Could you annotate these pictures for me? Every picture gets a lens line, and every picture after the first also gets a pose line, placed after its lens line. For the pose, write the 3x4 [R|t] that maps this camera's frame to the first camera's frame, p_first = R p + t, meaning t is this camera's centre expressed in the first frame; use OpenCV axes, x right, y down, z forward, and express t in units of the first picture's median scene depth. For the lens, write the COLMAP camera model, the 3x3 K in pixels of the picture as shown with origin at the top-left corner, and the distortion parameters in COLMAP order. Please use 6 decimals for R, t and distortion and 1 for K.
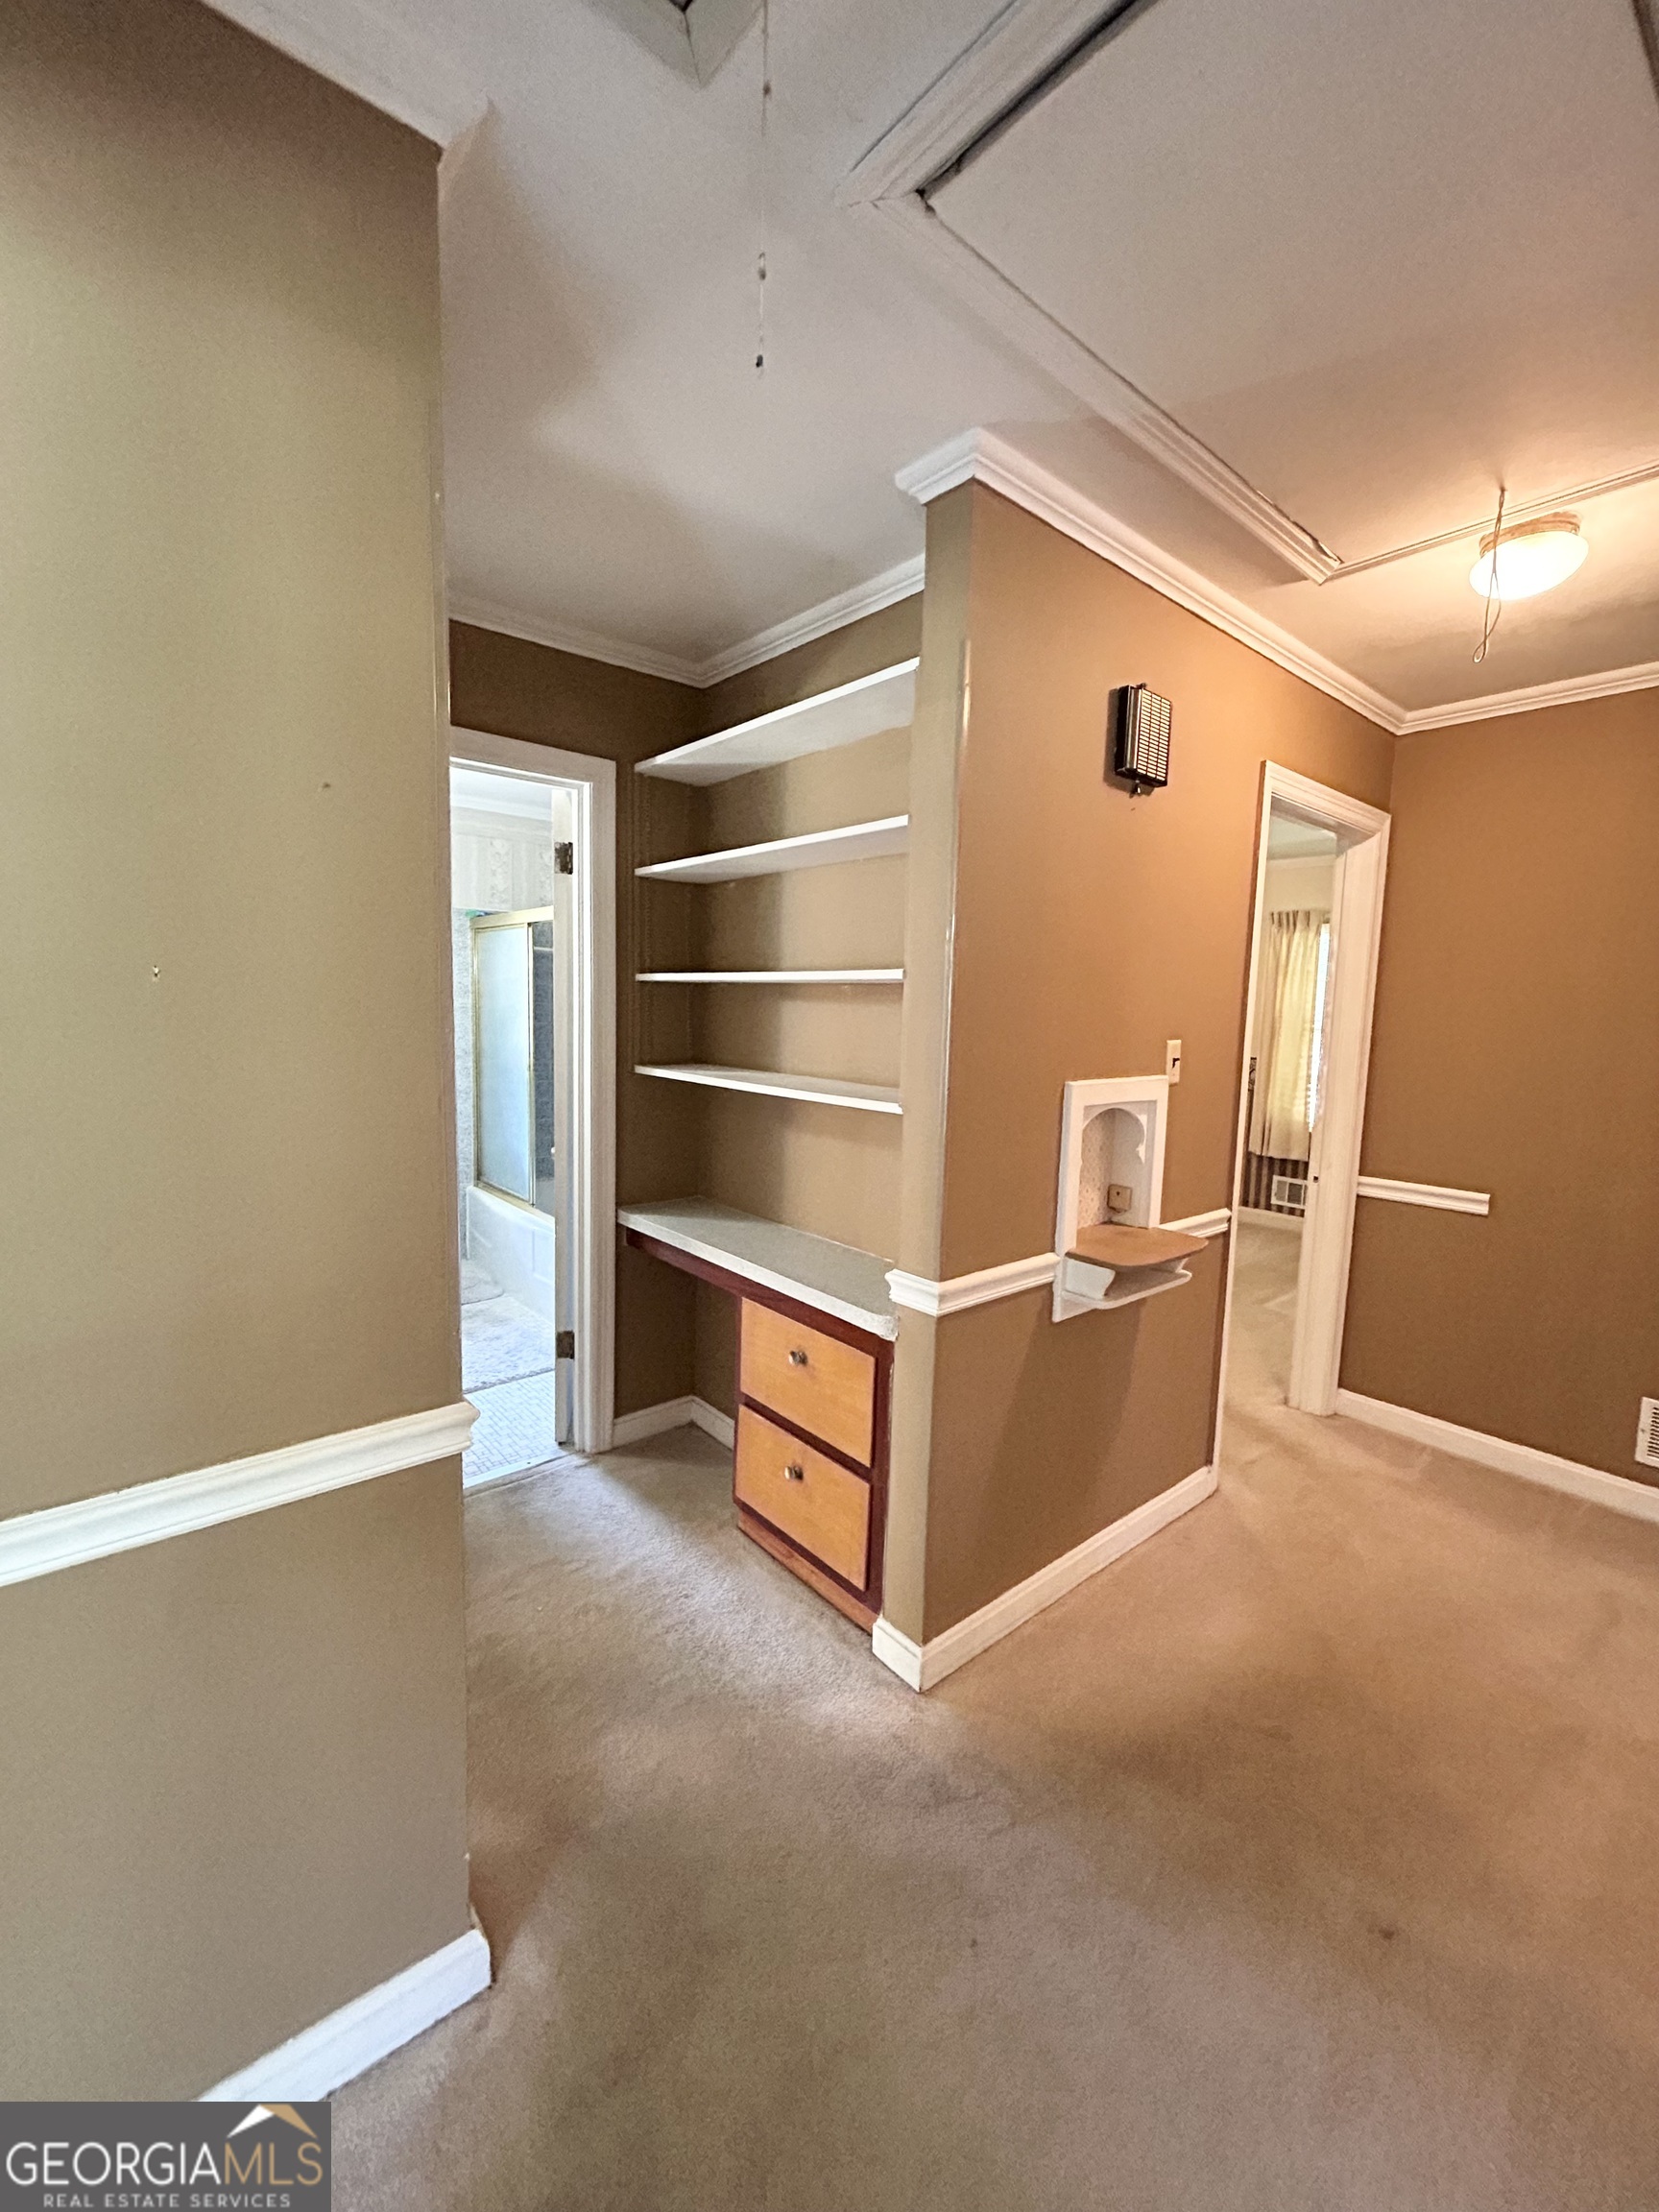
lens RADIAL K [[900.5, 0, 821.6], [0, 900.5, 1104.1], [0, 0, 1]] dist [0.000704, 0.000396]
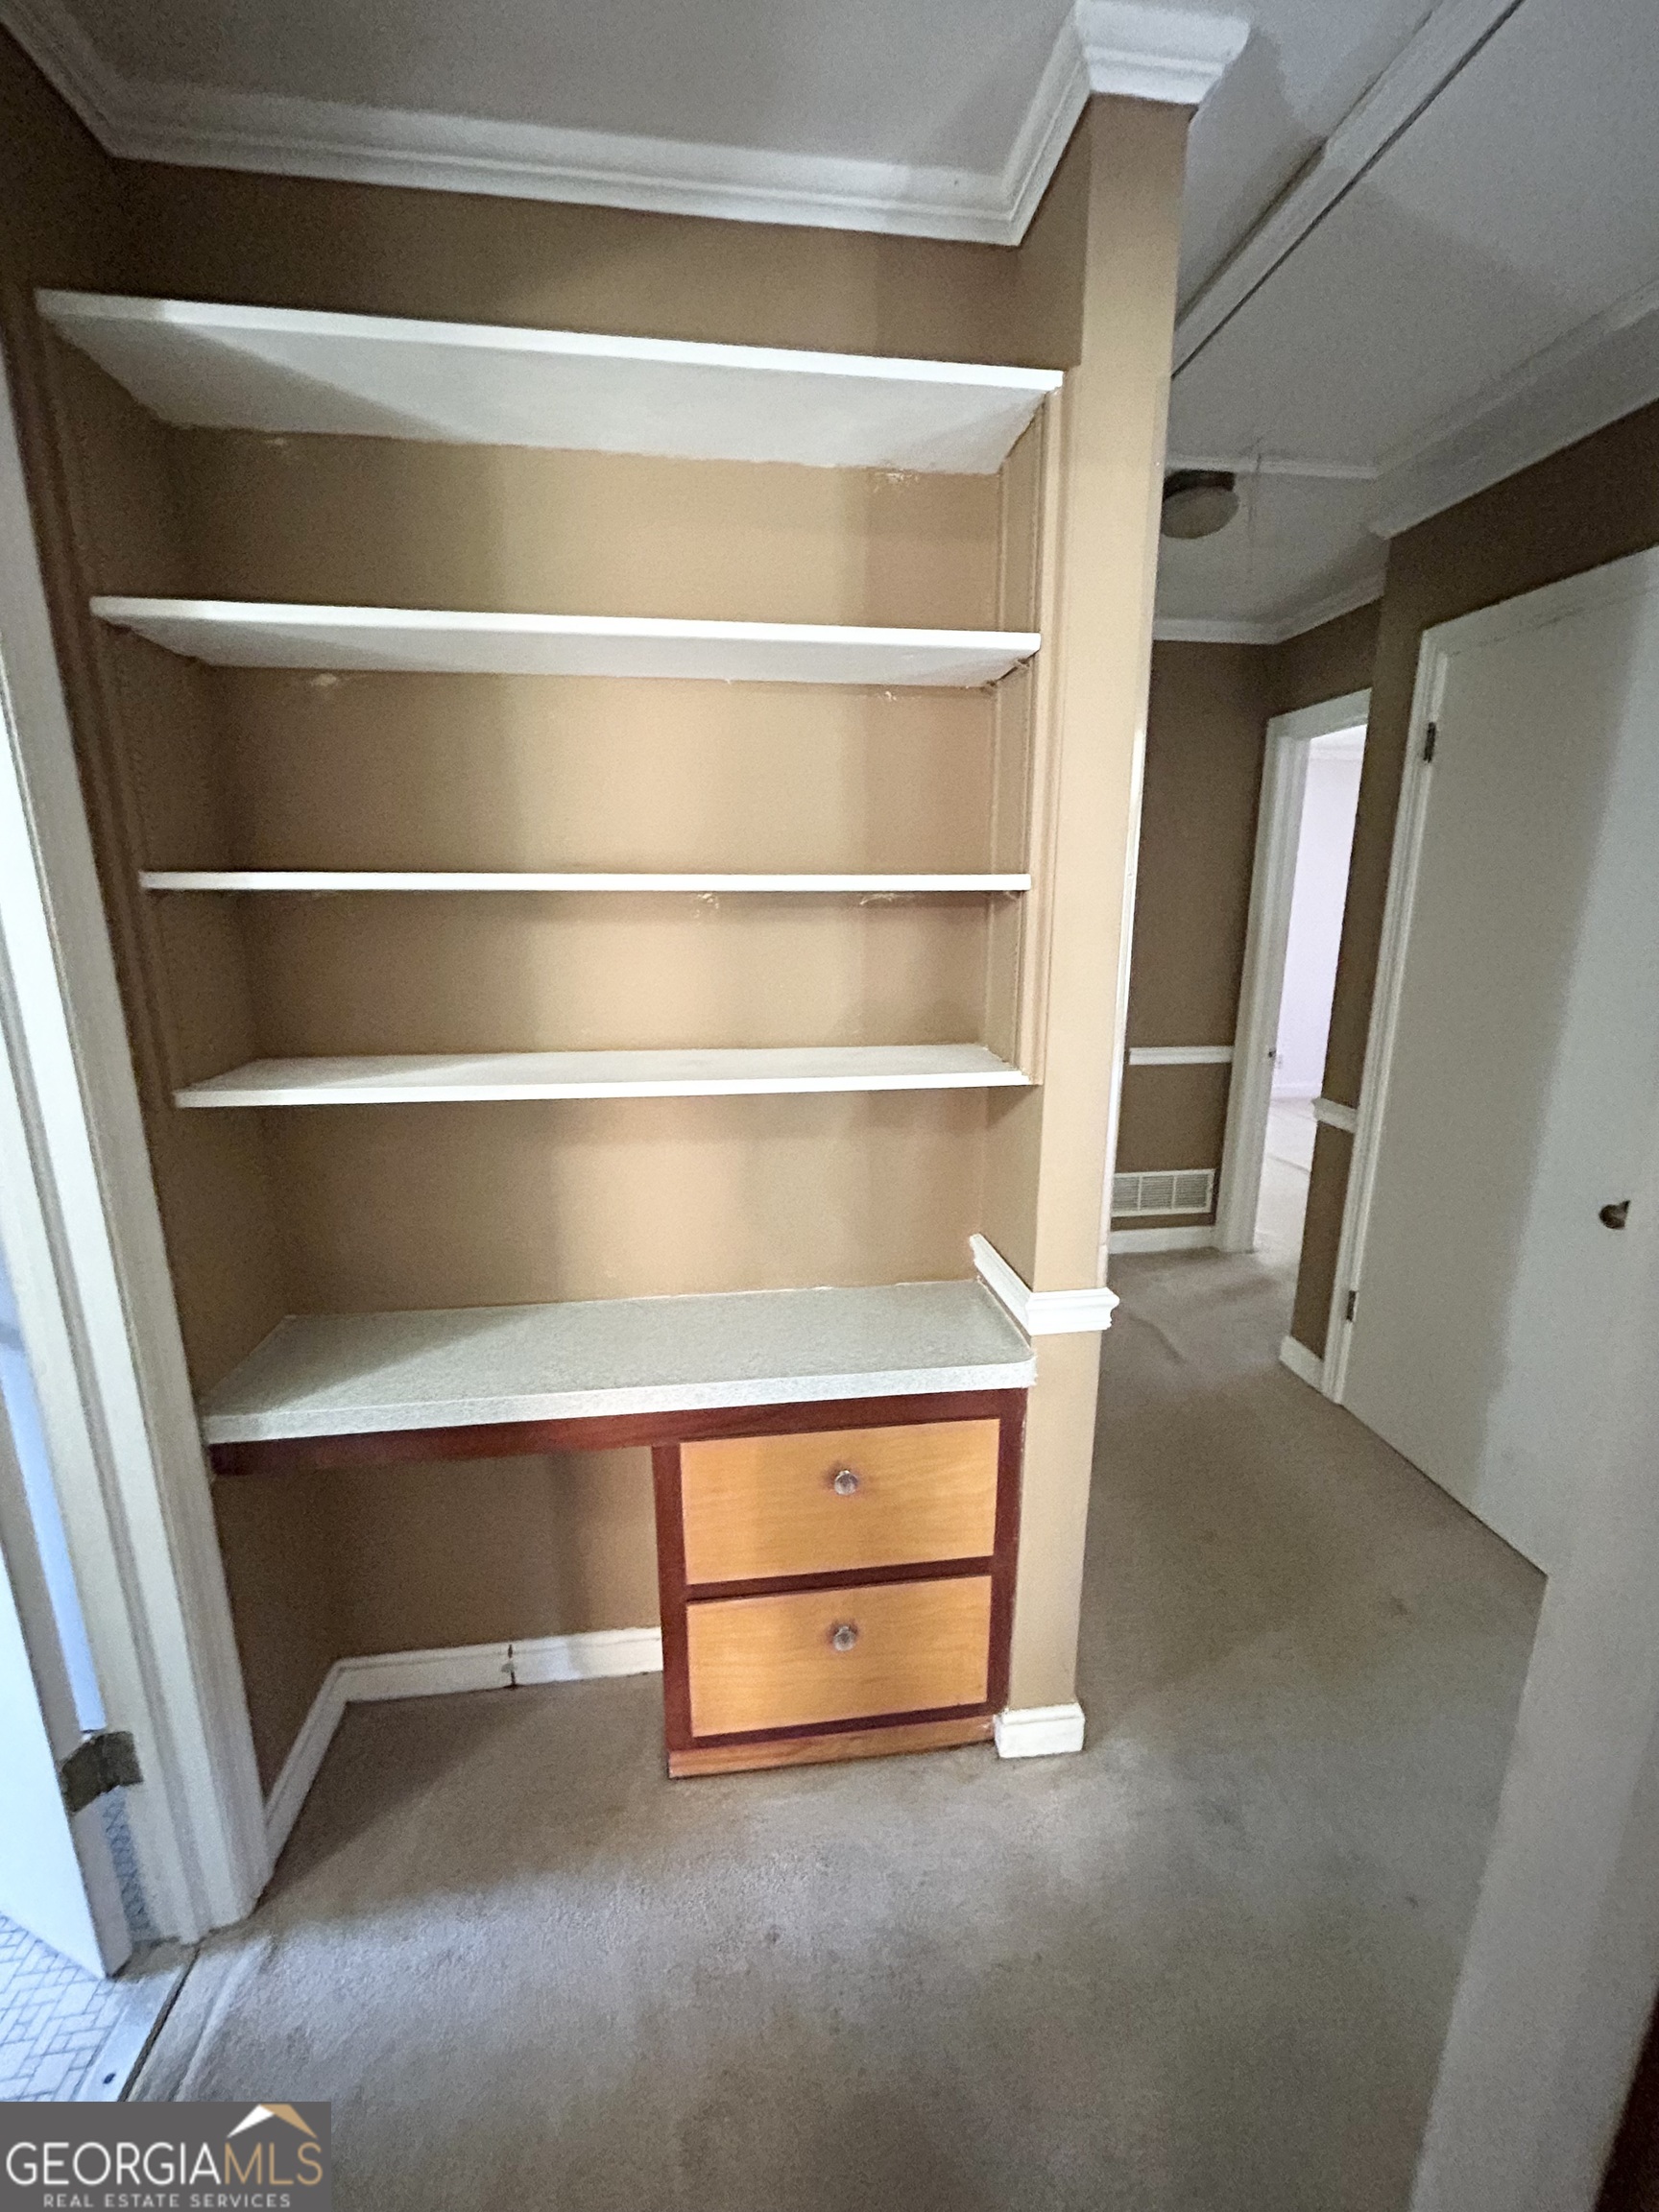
lens RADIAL K [[900.5, 0, 829.7], [0, 900.5, 1105.1], [0, 0, 1]] dist [0.000704, 0.000396]
pose [[0.536116, -0.218072, 0.815490, -0.465203], [0.106287, 0.975805, 0.191068, -0.101962], [-0.837426, -0.015759, 0.546323, 0.601027]]
